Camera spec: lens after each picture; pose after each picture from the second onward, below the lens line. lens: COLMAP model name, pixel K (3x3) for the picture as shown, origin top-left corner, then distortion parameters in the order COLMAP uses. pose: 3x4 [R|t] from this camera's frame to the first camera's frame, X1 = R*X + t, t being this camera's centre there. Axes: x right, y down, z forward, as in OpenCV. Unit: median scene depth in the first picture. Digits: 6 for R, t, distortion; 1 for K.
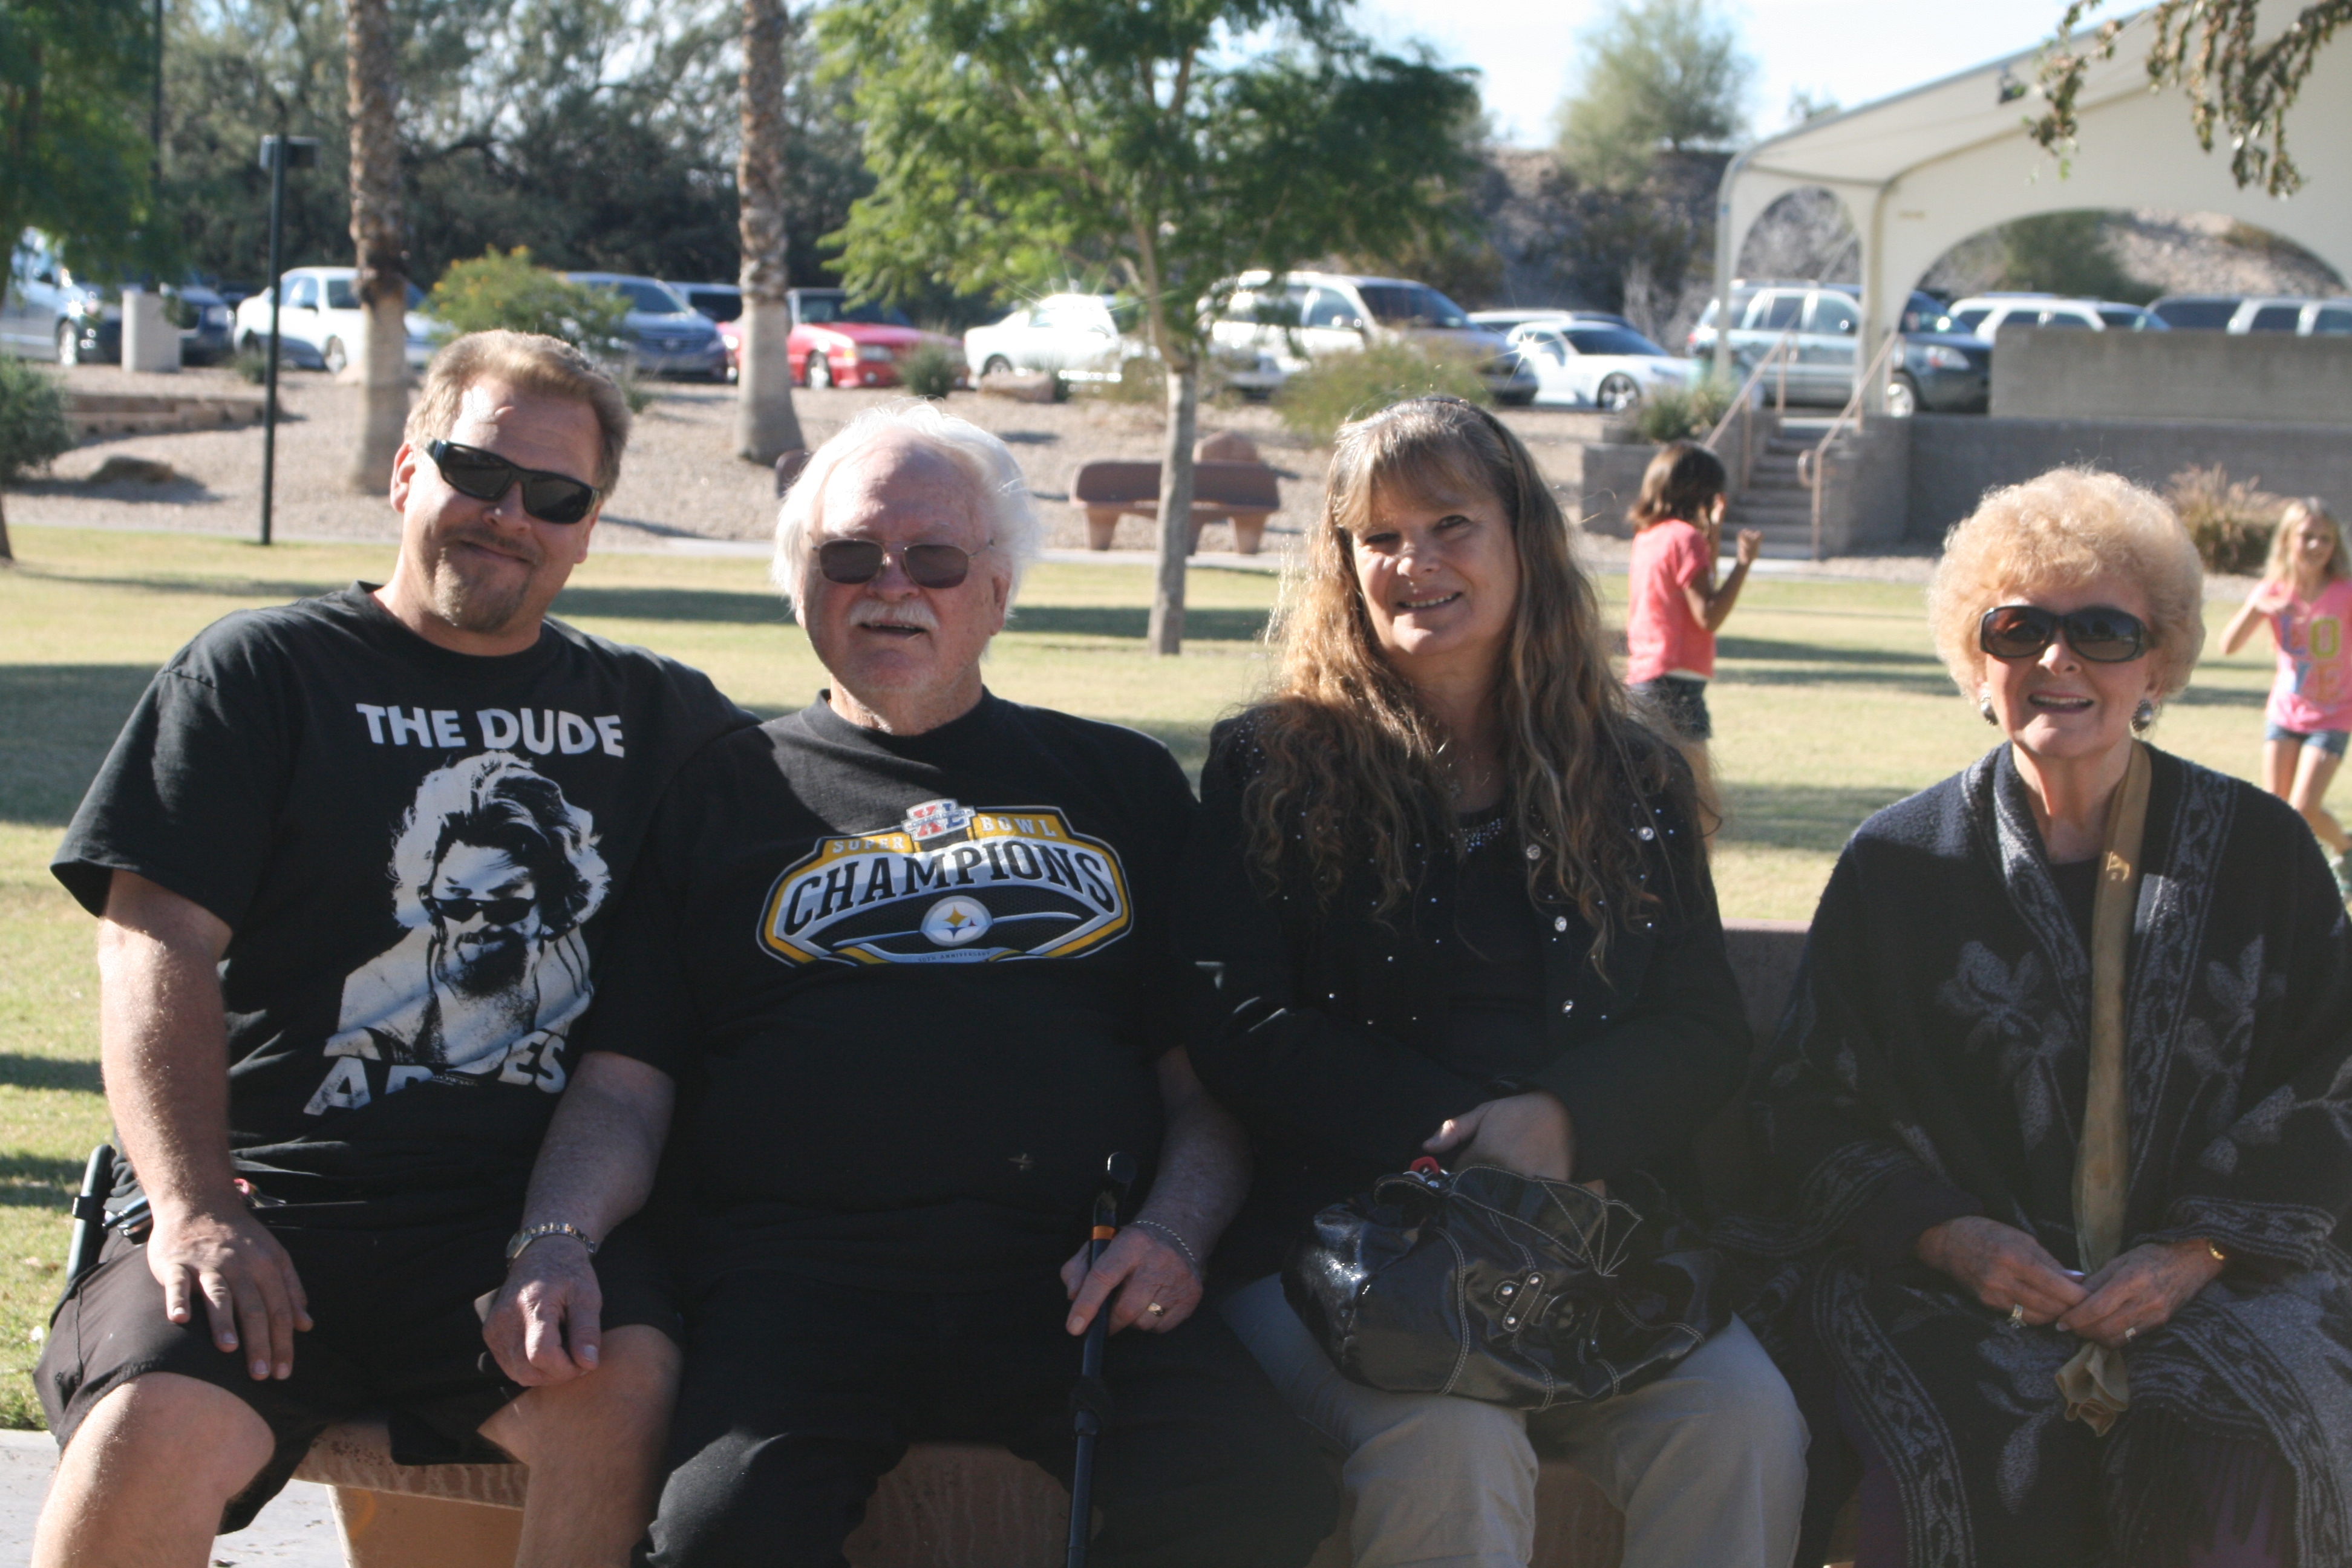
lens RADIAL K [[6784.4, 0, 1167.6], [0, 6784.4, 796.3], [0, 0, 1]] dist [0.067463, 0.000000]
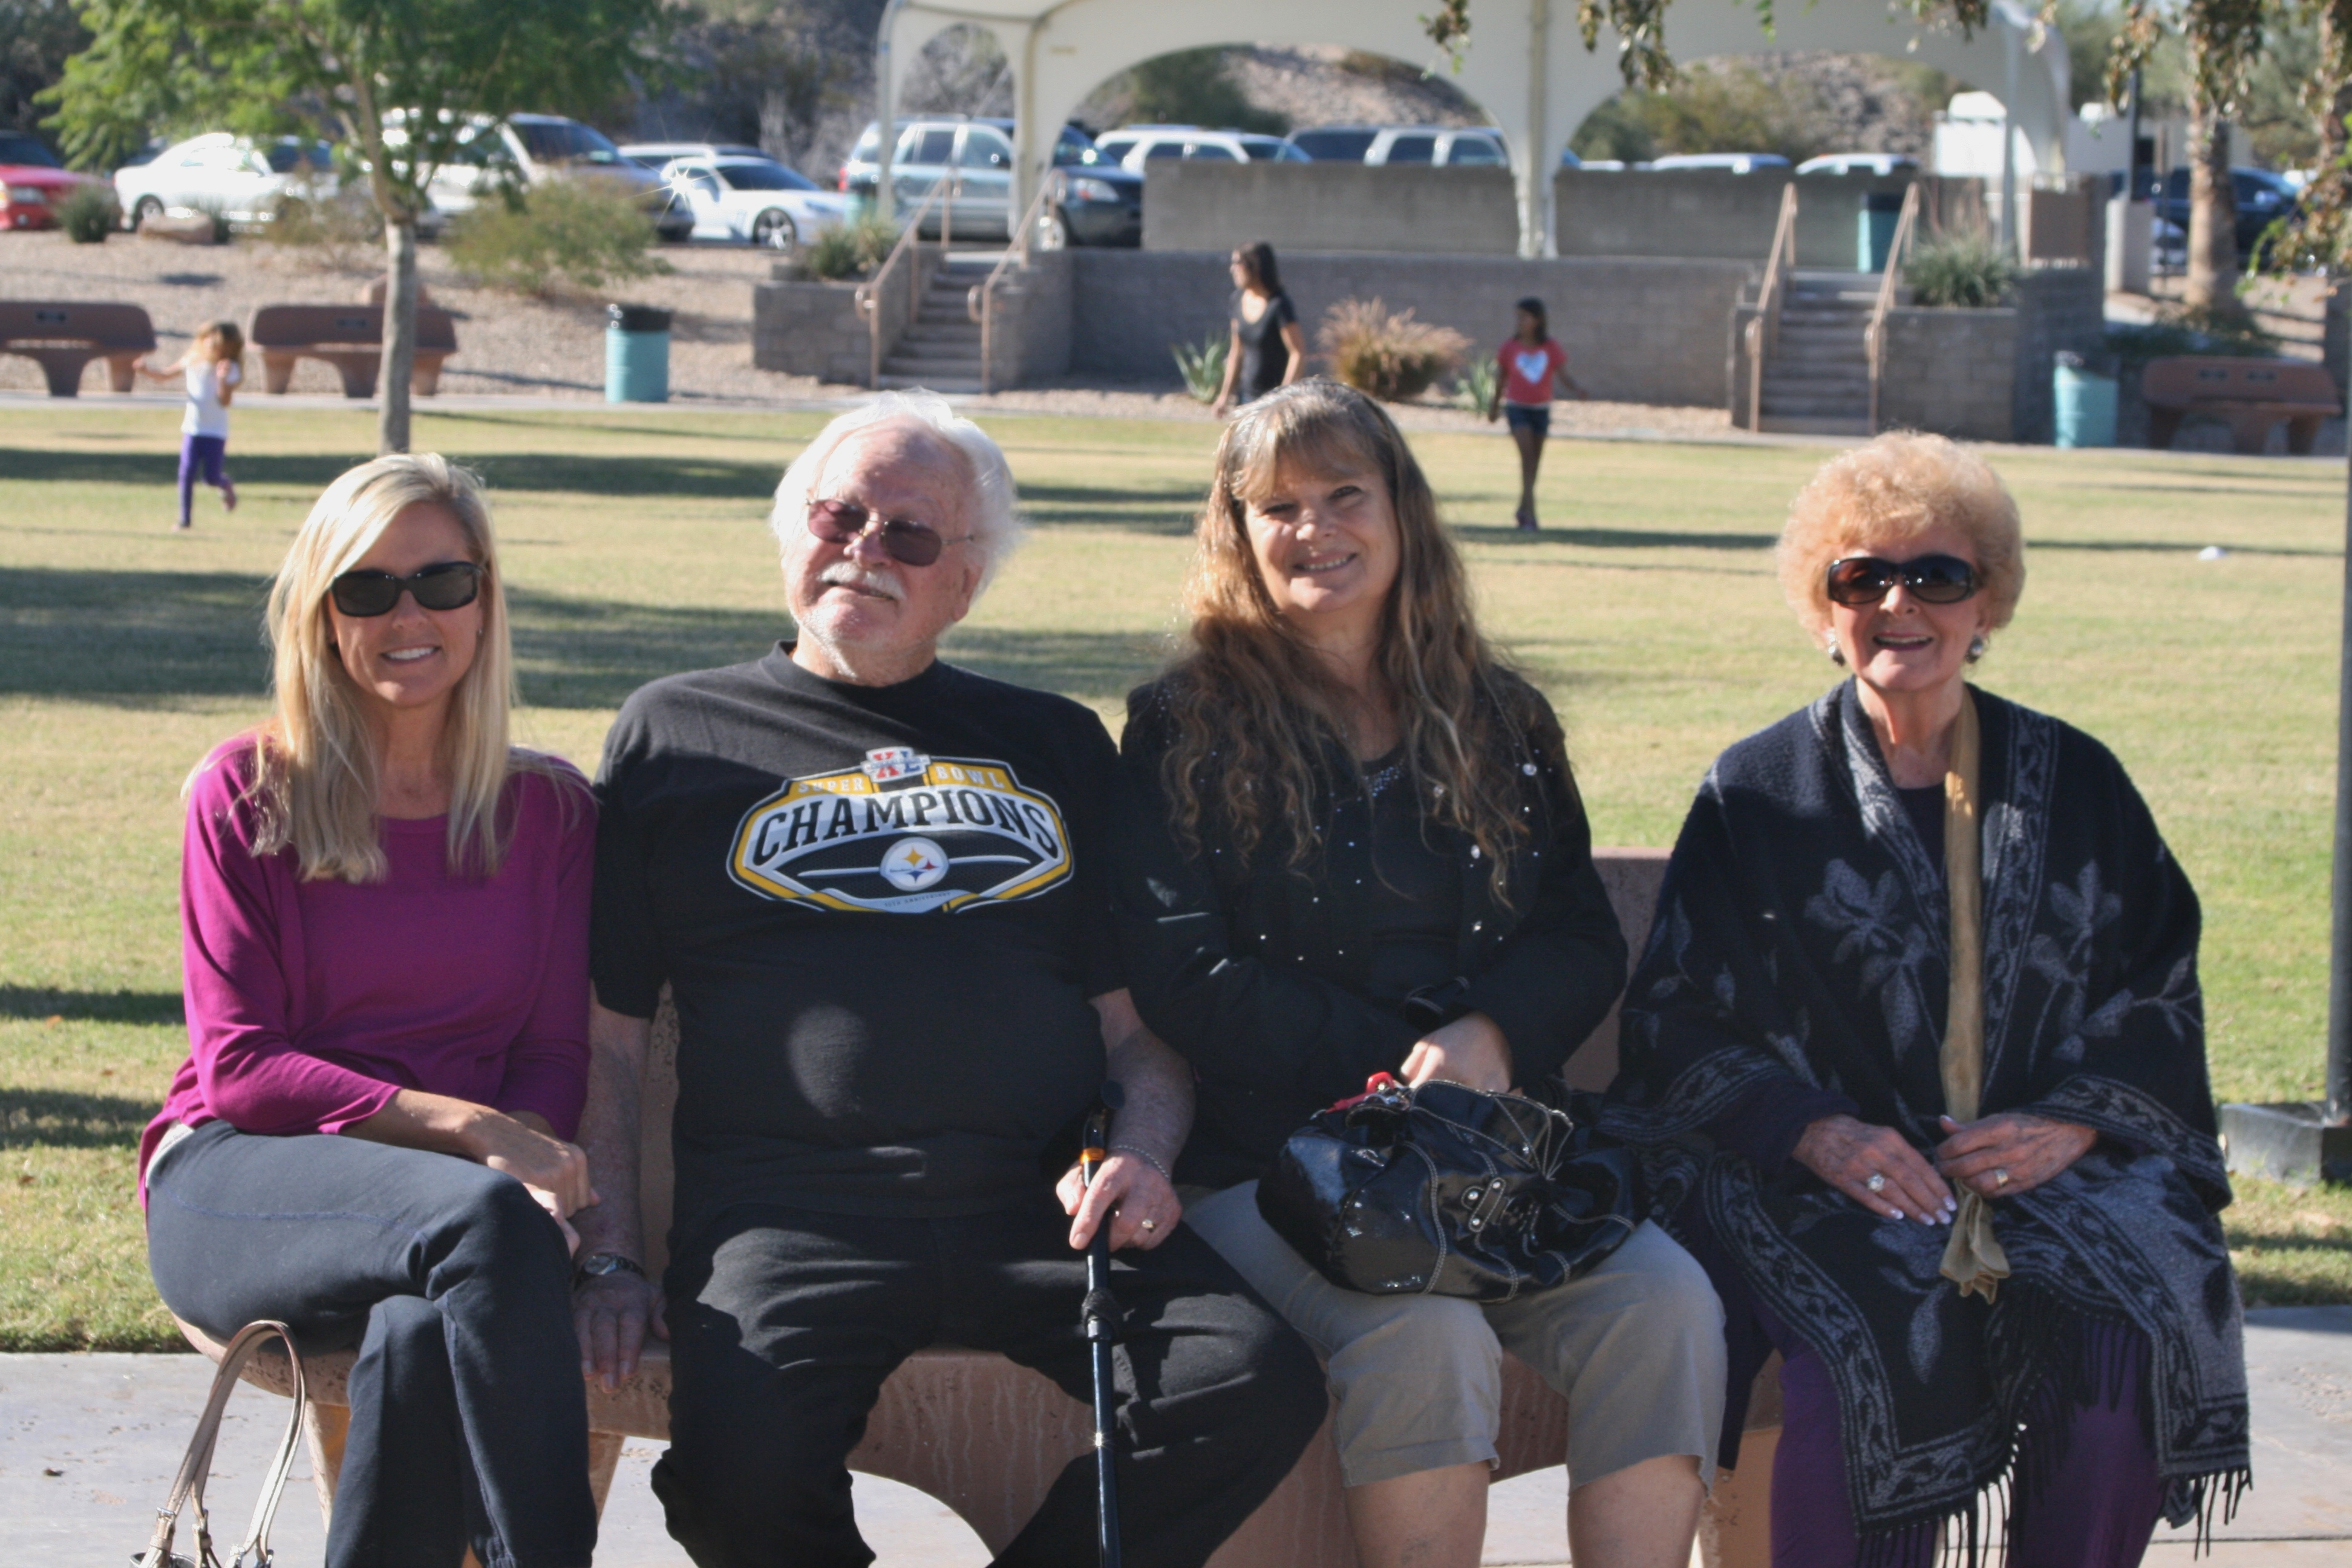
lens RADIAL K [[6784.4, 0, 1175.3], [0, 6784.4, 763.5], [0, 0, 1]] dist [0.067463, 0.000000]
pose [[0.990065, -0.021467, 0.138965, -0.023563], [0.018335, 0.999549, 0.023777, -0.003927], [-0.139413, -0.020993, 0.990012, -0.013157]]
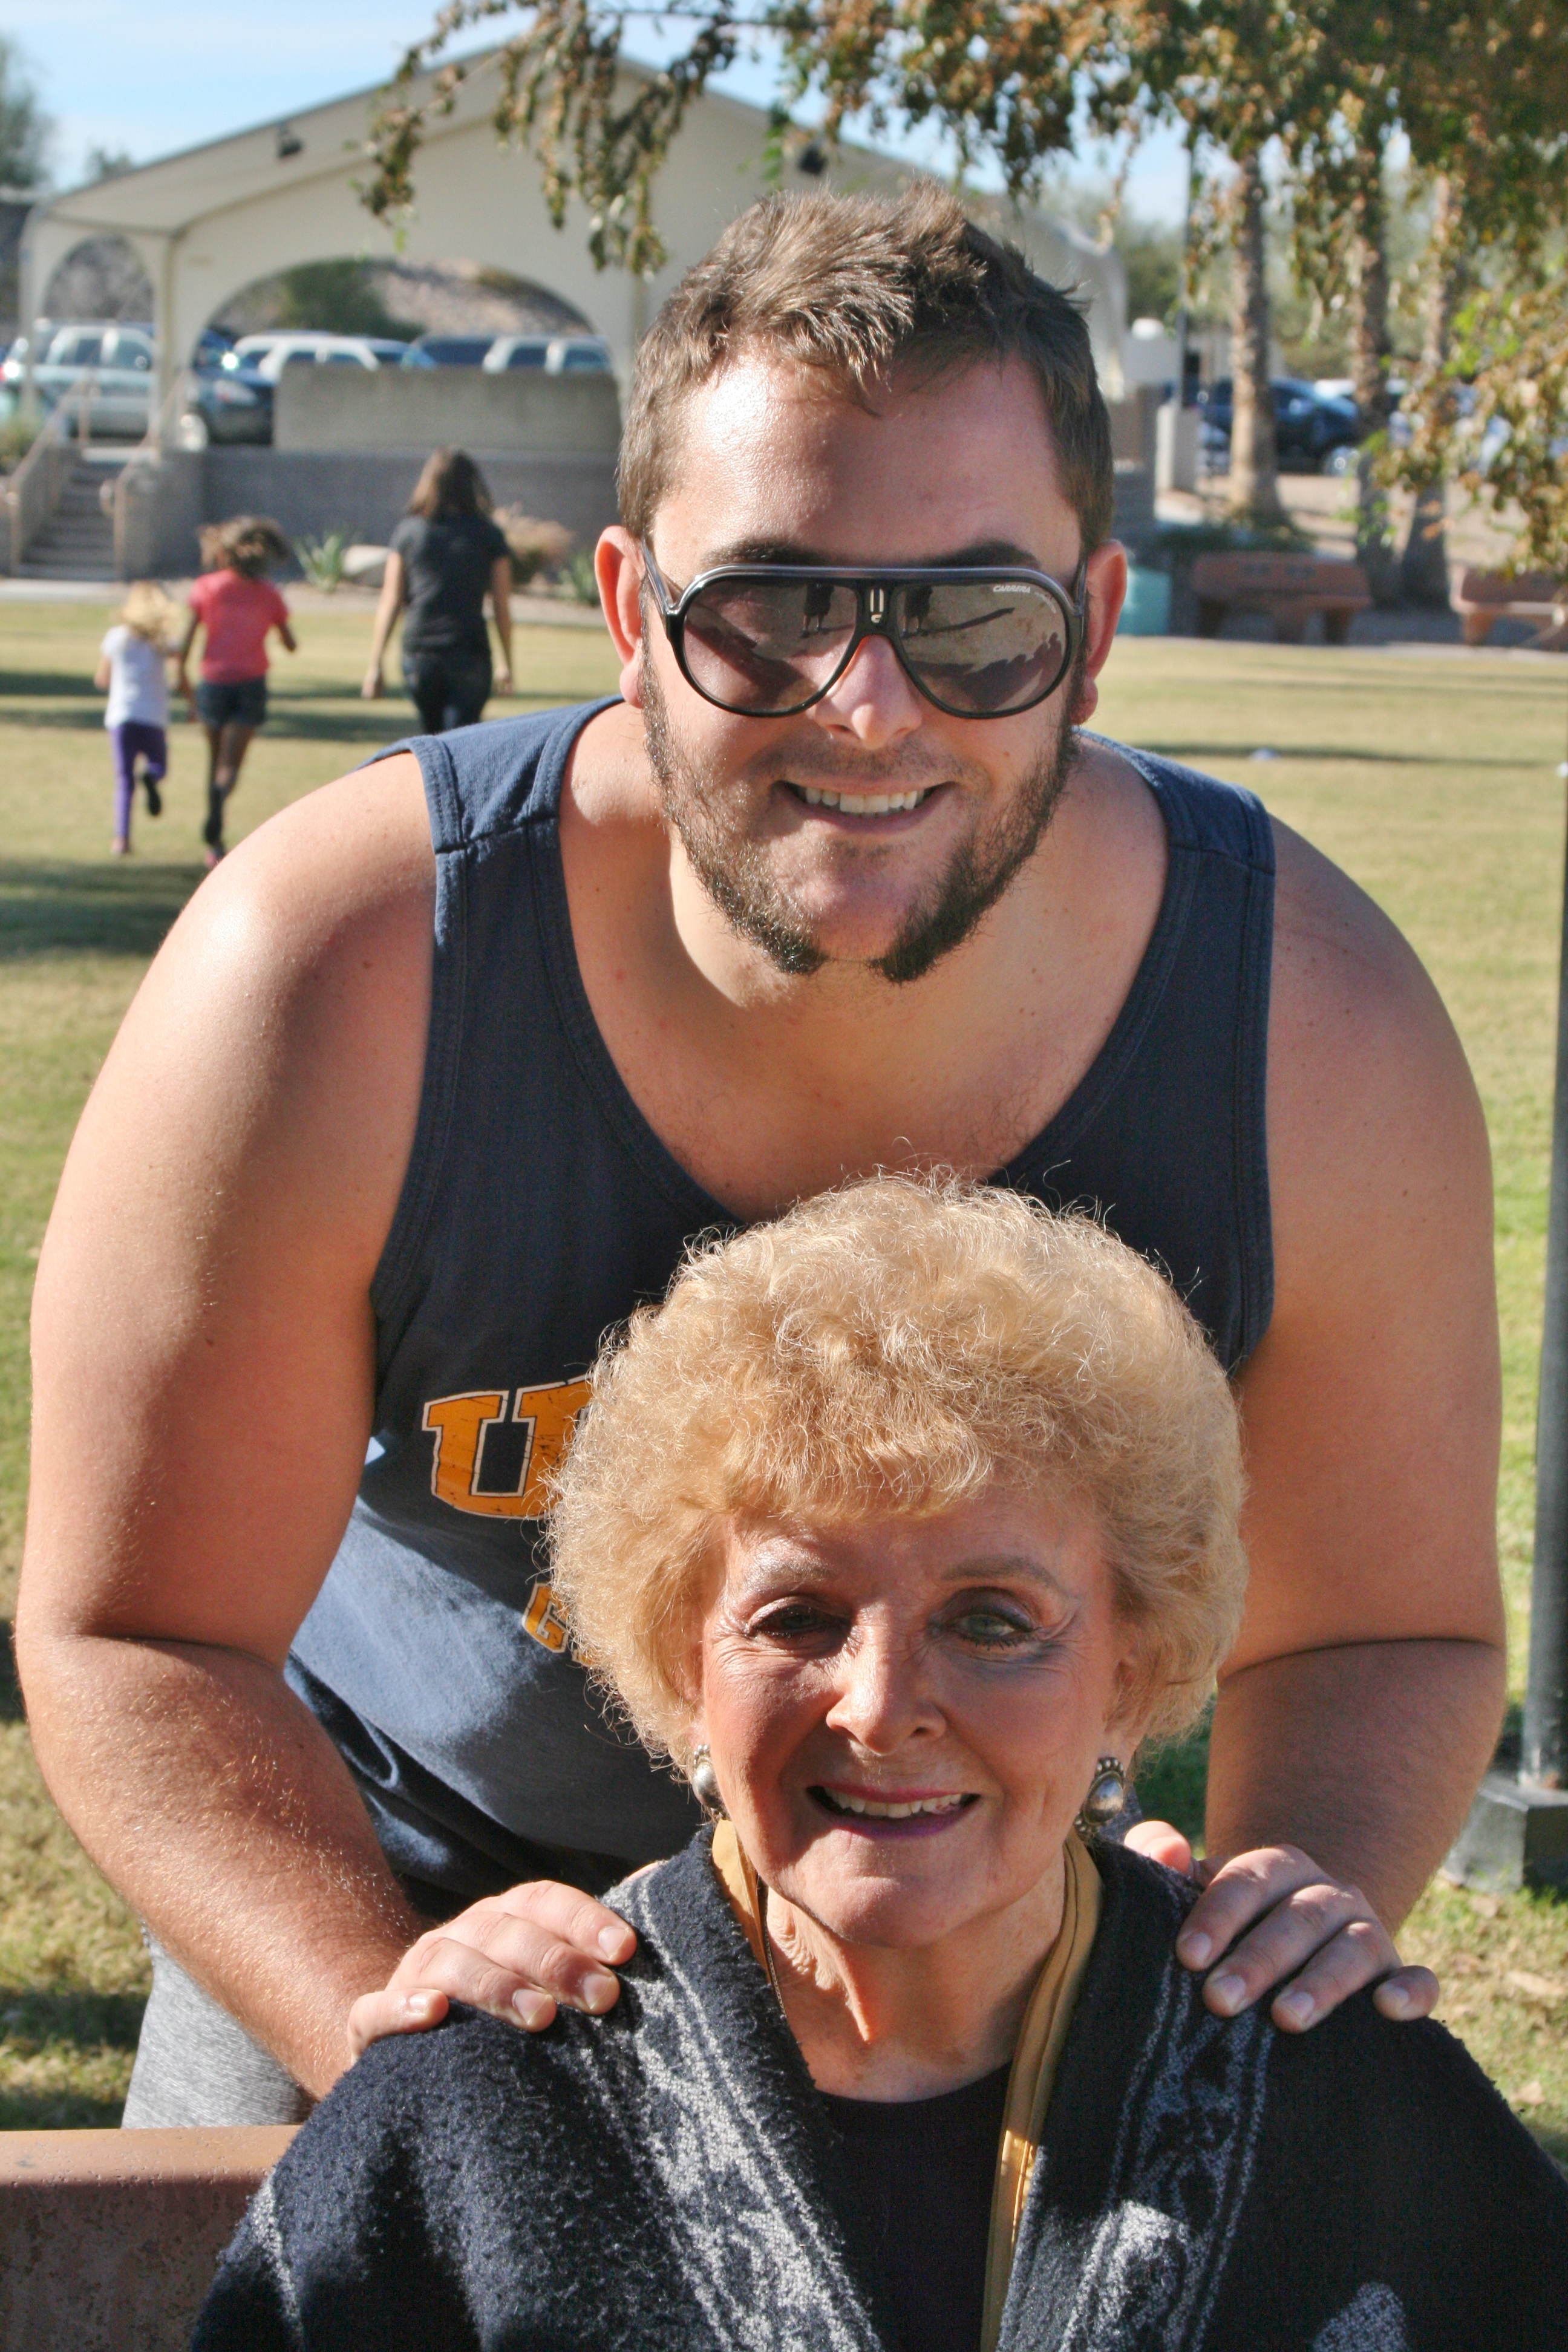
lens RADIAL K [[5686.8, 0, 795.9], [0, 5686.8, 1150.1], [0, 0, 1]] dist [0.026050, 0.000000]
pose [[0.977308, -0.031660, 0.209442, 0.009125], [0.016725, 0.997214, 0.072697, -0.010747], [-0.211160, -0.067544, 0.975115, 0.102444]]
